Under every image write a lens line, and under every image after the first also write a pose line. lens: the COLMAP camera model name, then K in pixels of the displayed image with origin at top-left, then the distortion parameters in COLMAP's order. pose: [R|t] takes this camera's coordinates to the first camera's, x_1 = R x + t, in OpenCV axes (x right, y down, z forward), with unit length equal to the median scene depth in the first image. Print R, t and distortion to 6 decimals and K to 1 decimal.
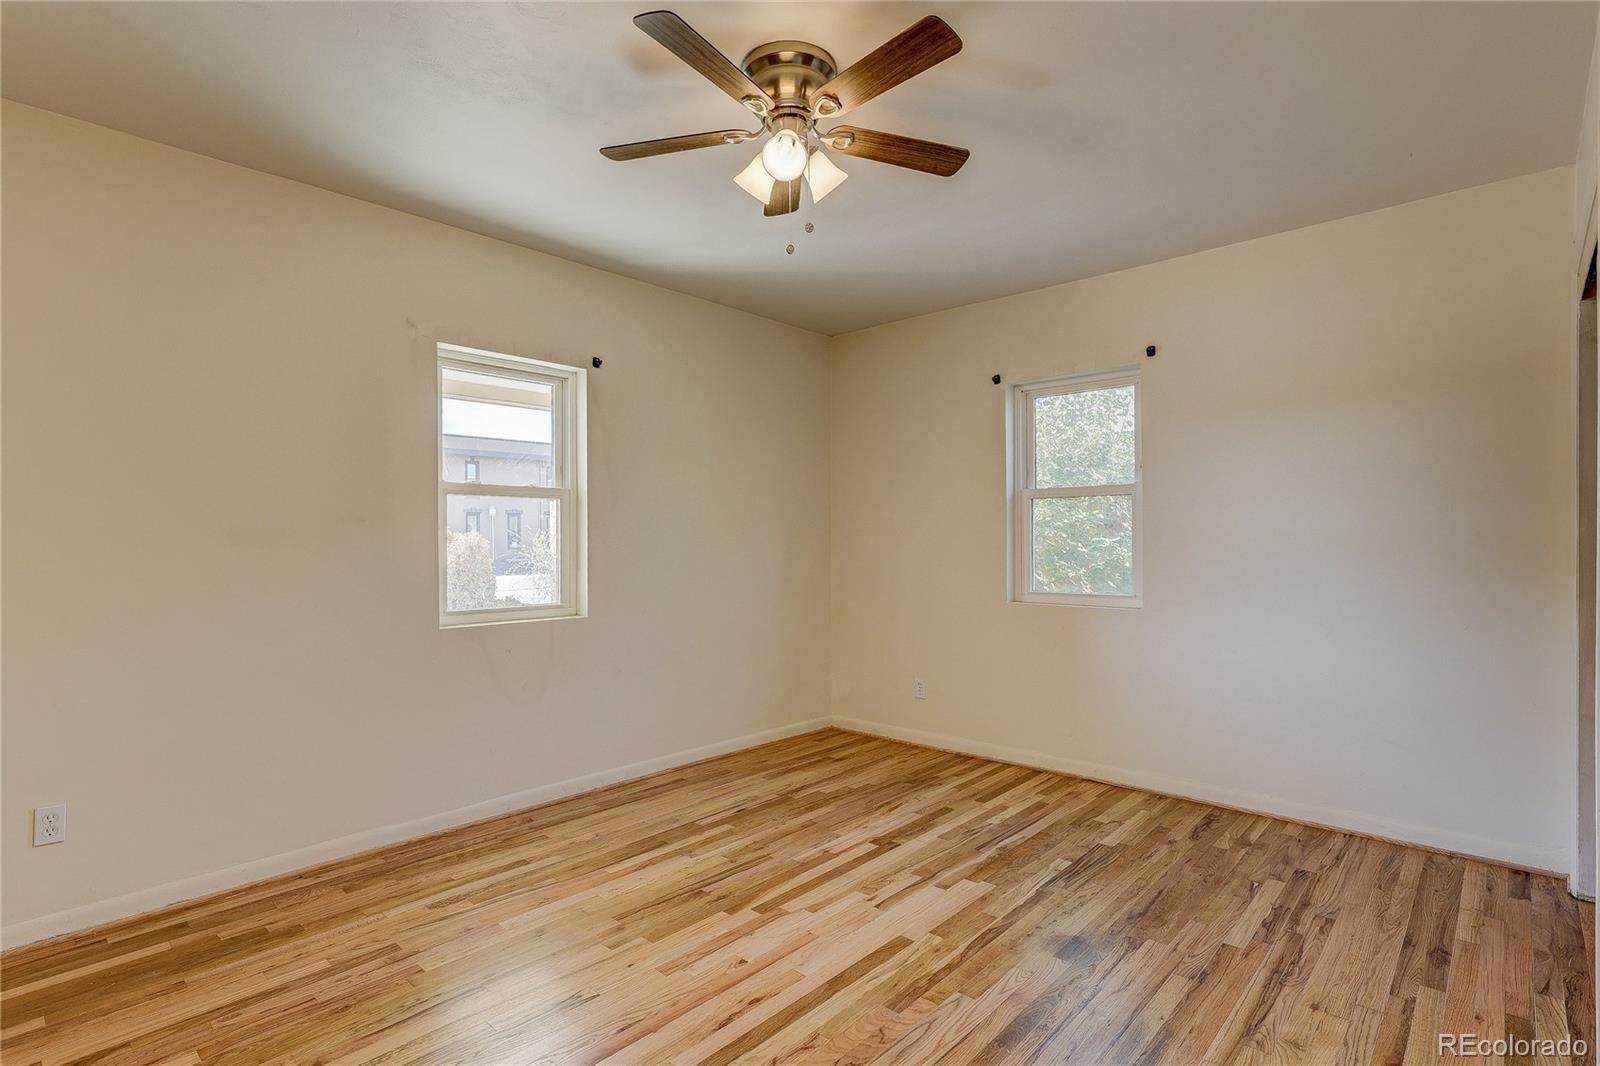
lens RADIAL K [[766.5, 0, 801.6], [0, 766.5, 540.4], [0, 0, 1]] dist [-0.004481, 0.001160]
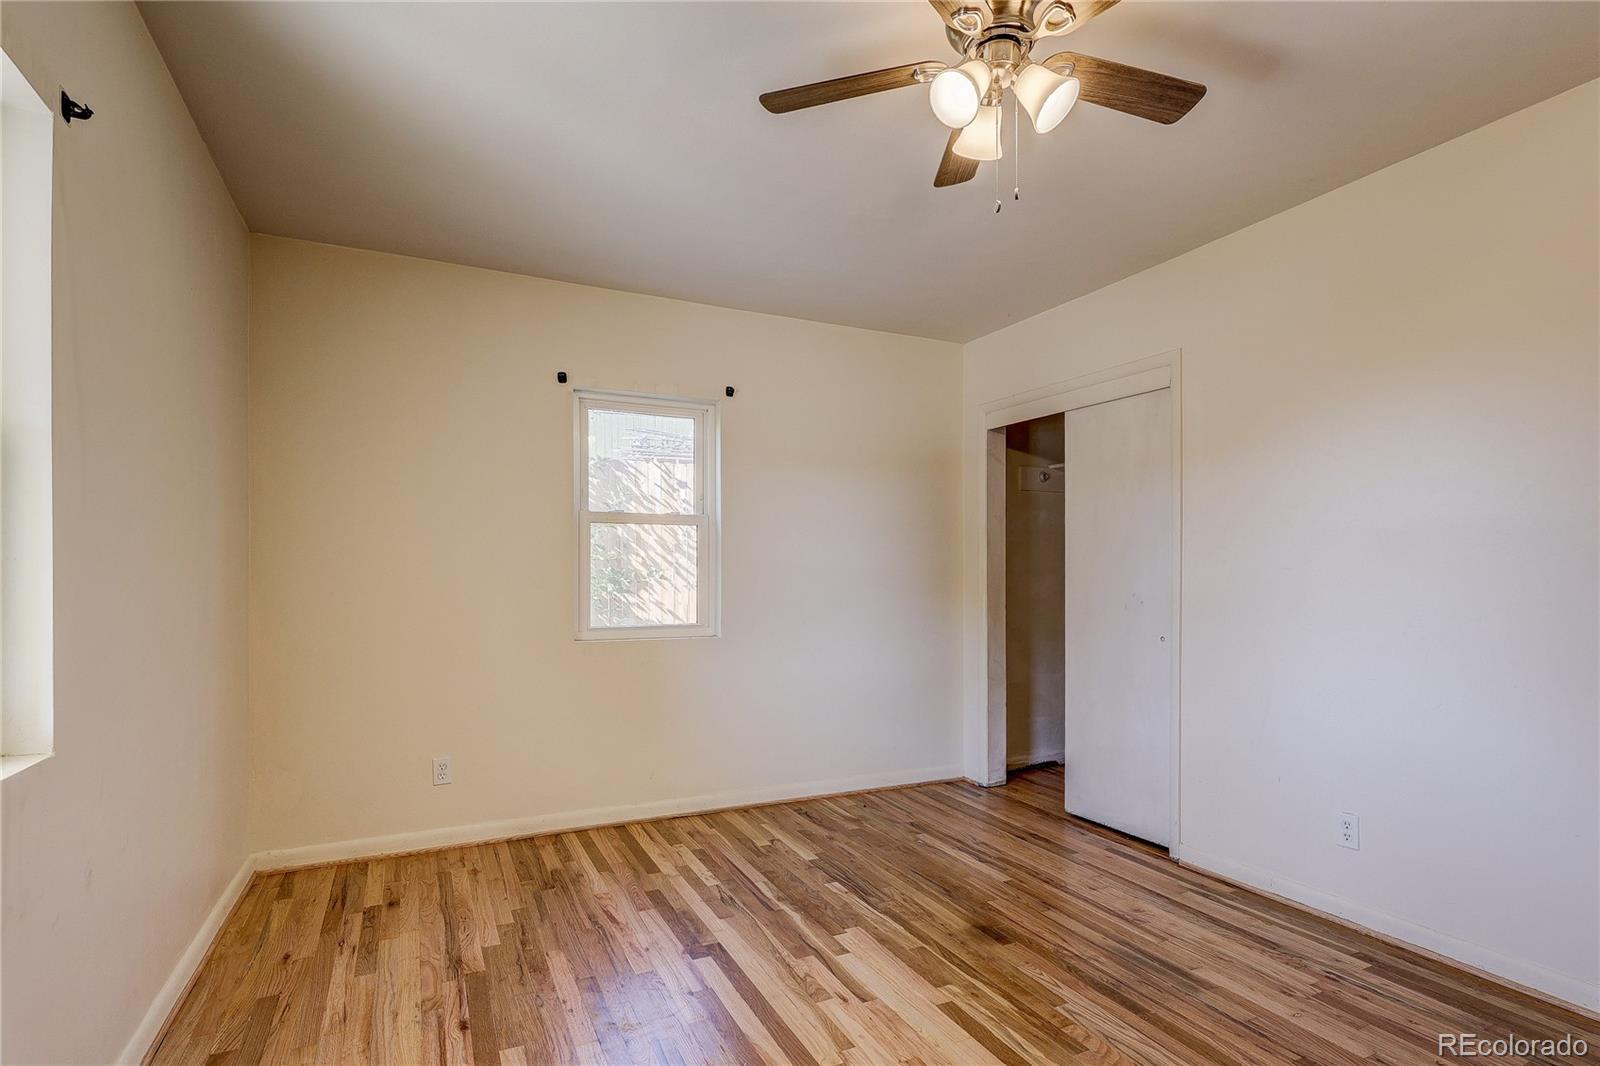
lens RADIAL K [[766.5, 0, 810.9], [0, 766.5, 568.3], [0, 0, 1]] dist [-0.004481, 0.001160]
pose [[0.393555, 0.012466, 0.919217, -0.512953], [-0.005915, 0.999922, -0.011028, 0.009874], [-0.919282, -0.001098, 0.393598, 0.528540]]
